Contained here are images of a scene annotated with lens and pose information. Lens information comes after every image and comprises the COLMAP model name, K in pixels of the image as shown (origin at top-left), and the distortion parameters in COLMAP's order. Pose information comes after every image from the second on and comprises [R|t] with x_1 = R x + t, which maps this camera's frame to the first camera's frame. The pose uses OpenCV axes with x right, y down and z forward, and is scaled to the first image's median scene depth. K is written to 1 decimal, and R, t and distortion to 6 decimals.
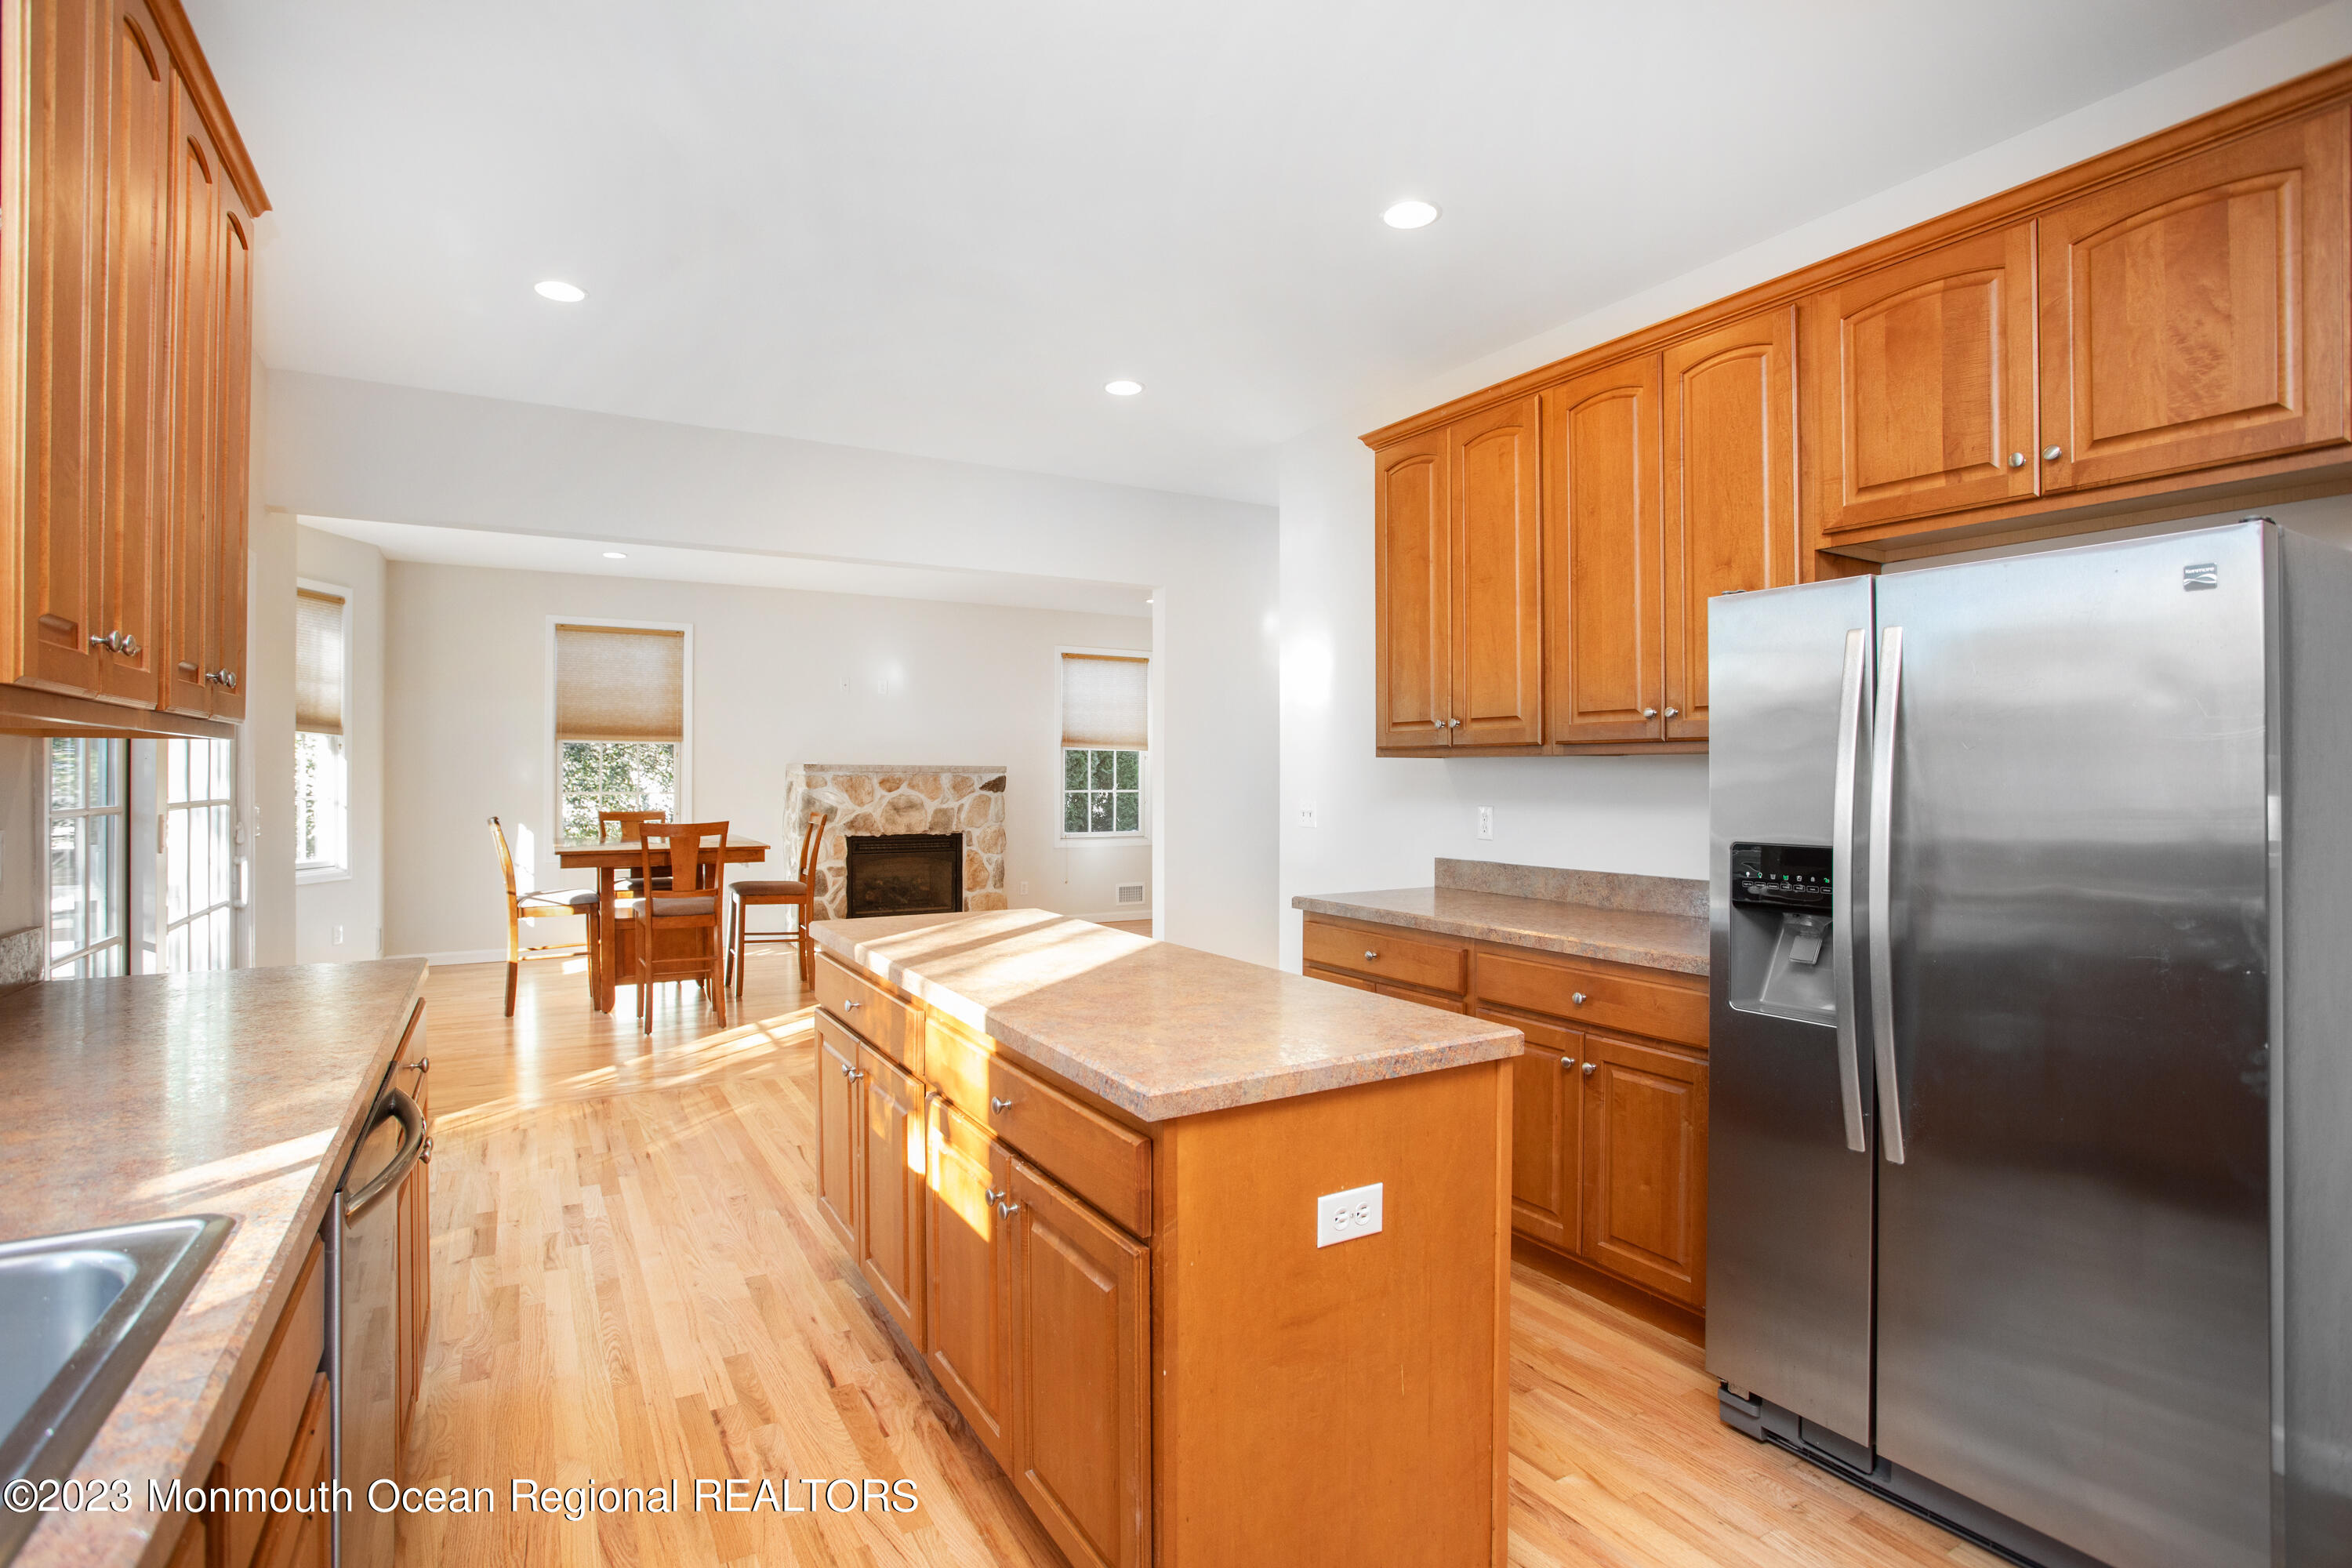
lens RADIAL K [[1137.5, 0, 1164.6], [0, 1137.5, 773.5], [0, 0, 1]] dist [-0.077643, 0.033989]
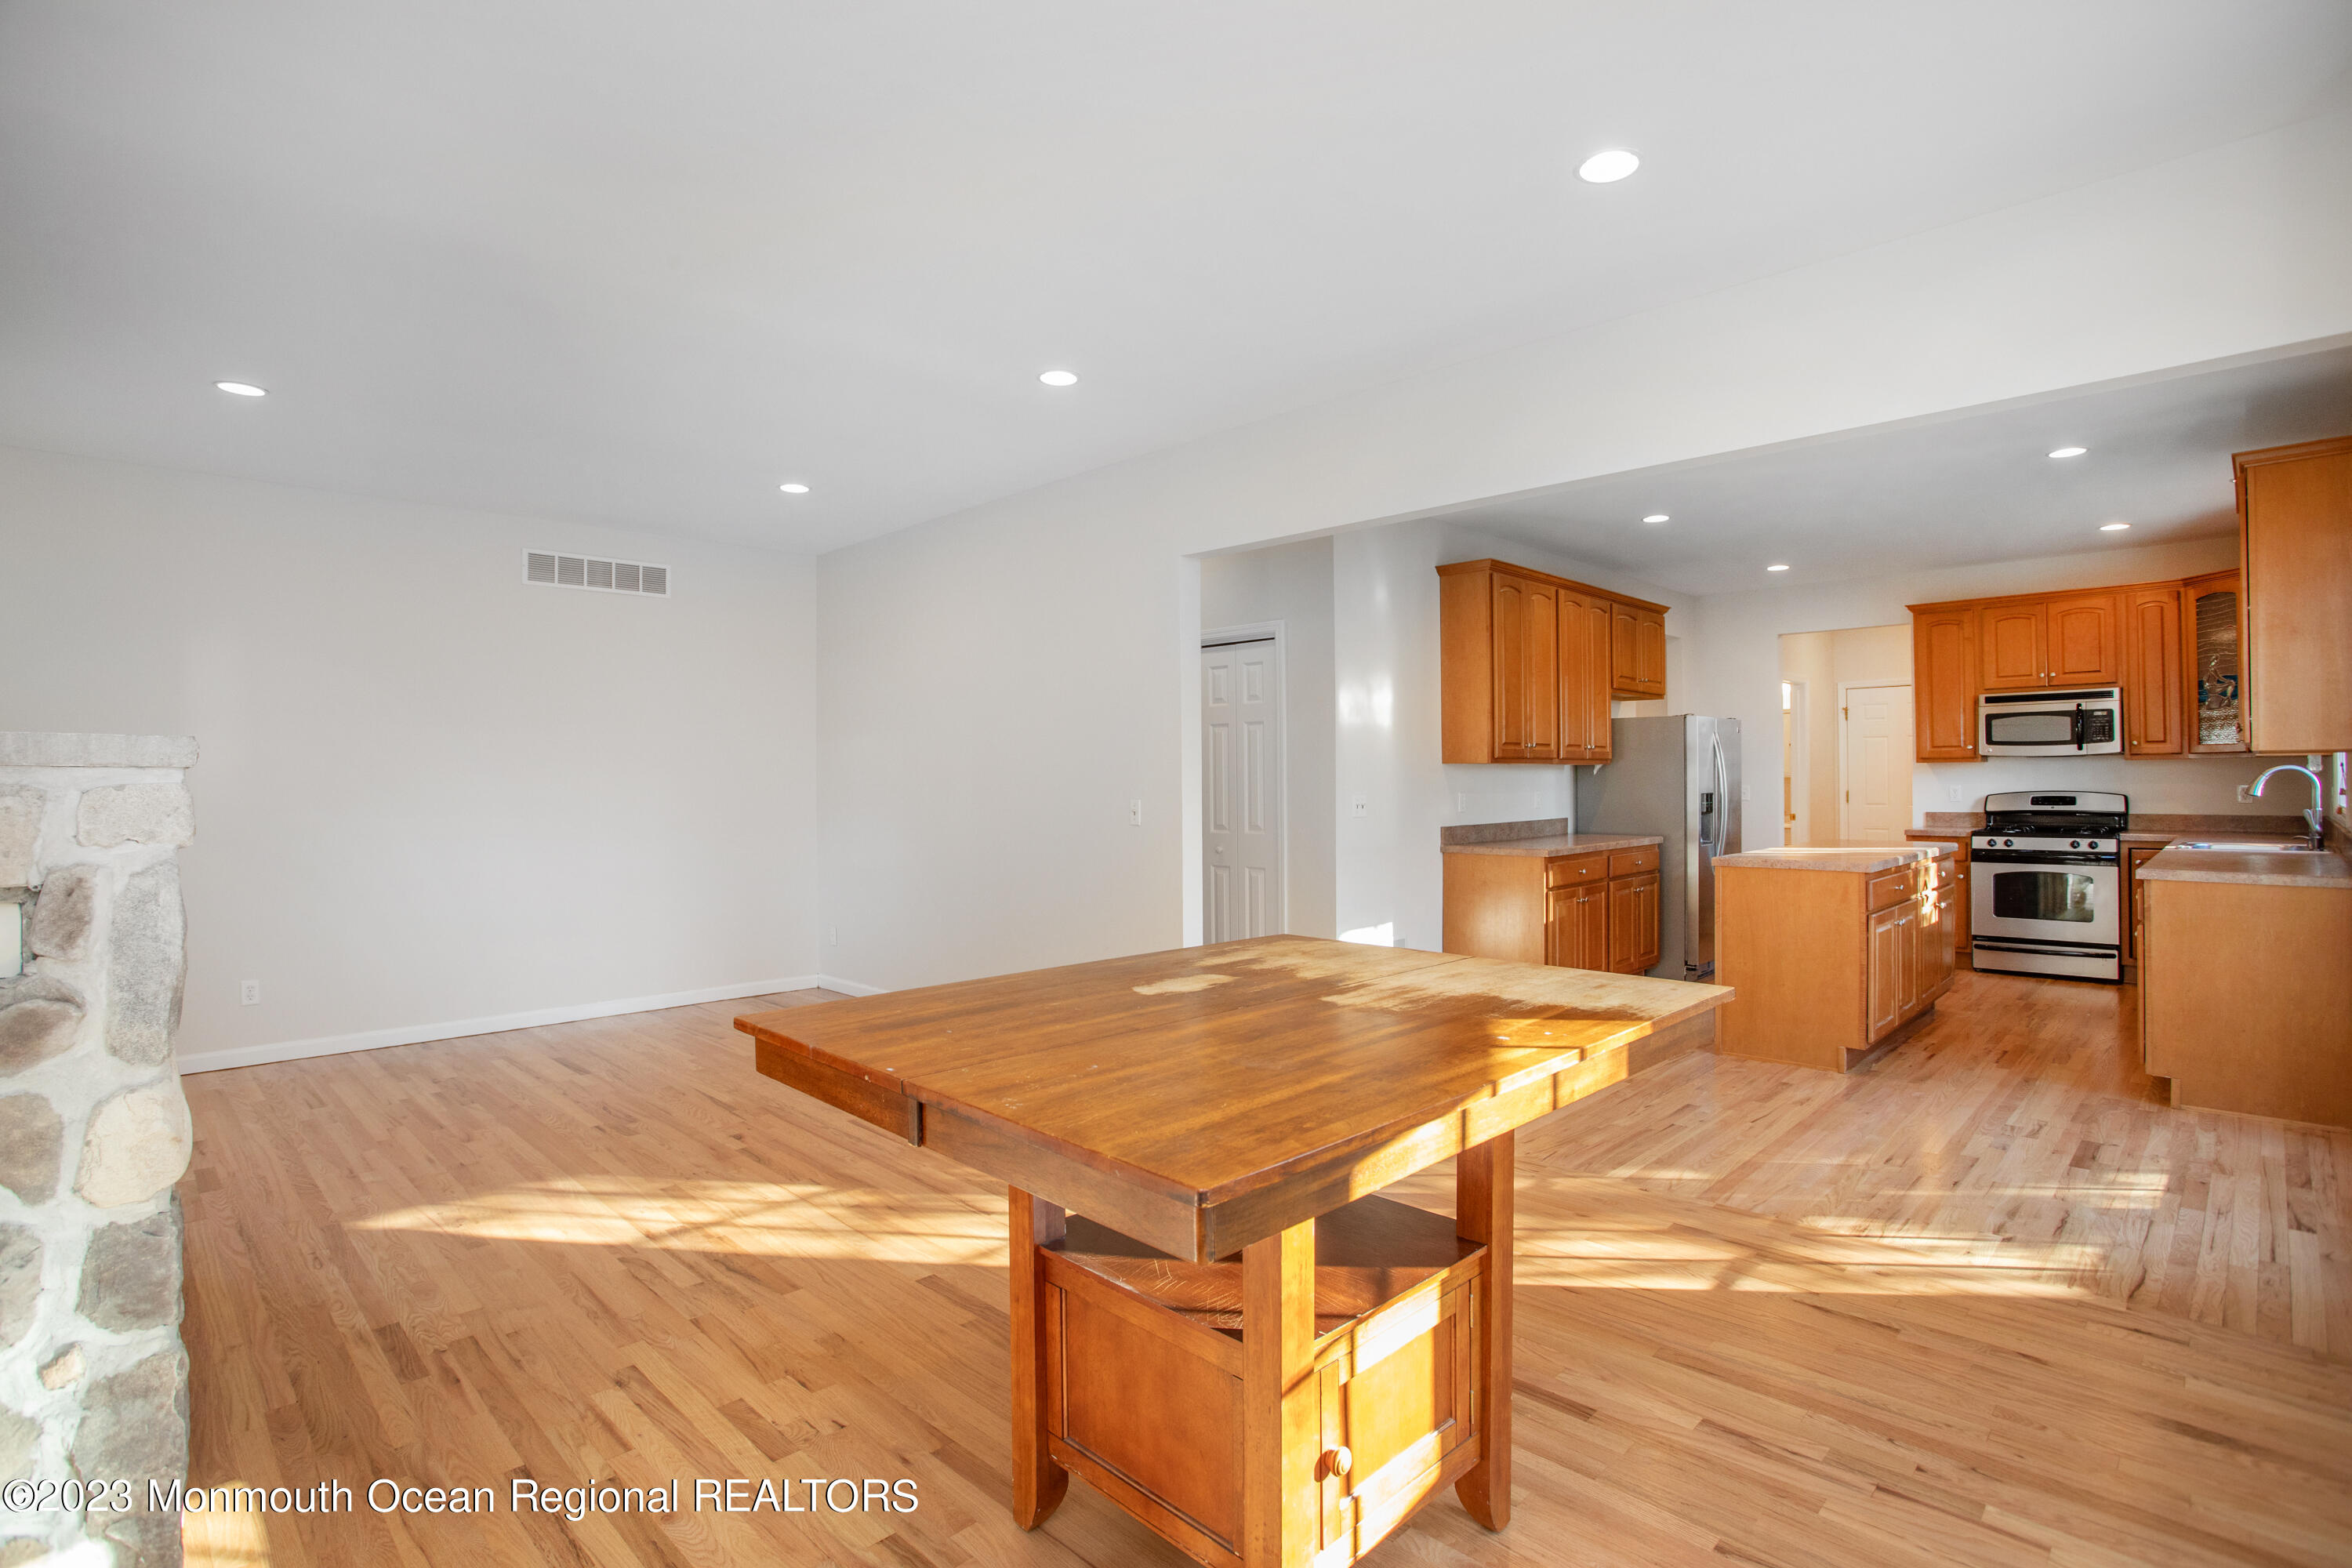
lens RADIAL K [[1137.0, 0, 1152.5], [0, 1137.0, 773.5], [0, 0, 1]] dist [-0.071991, 0.027256]
pose [[-0.245951, 0.004421, 0.969272, -0.571348], [0.005575, 0.999980, -0.003146, 0.001579], [-0.969266, 0.004630, -0.245970, 0.855648]]
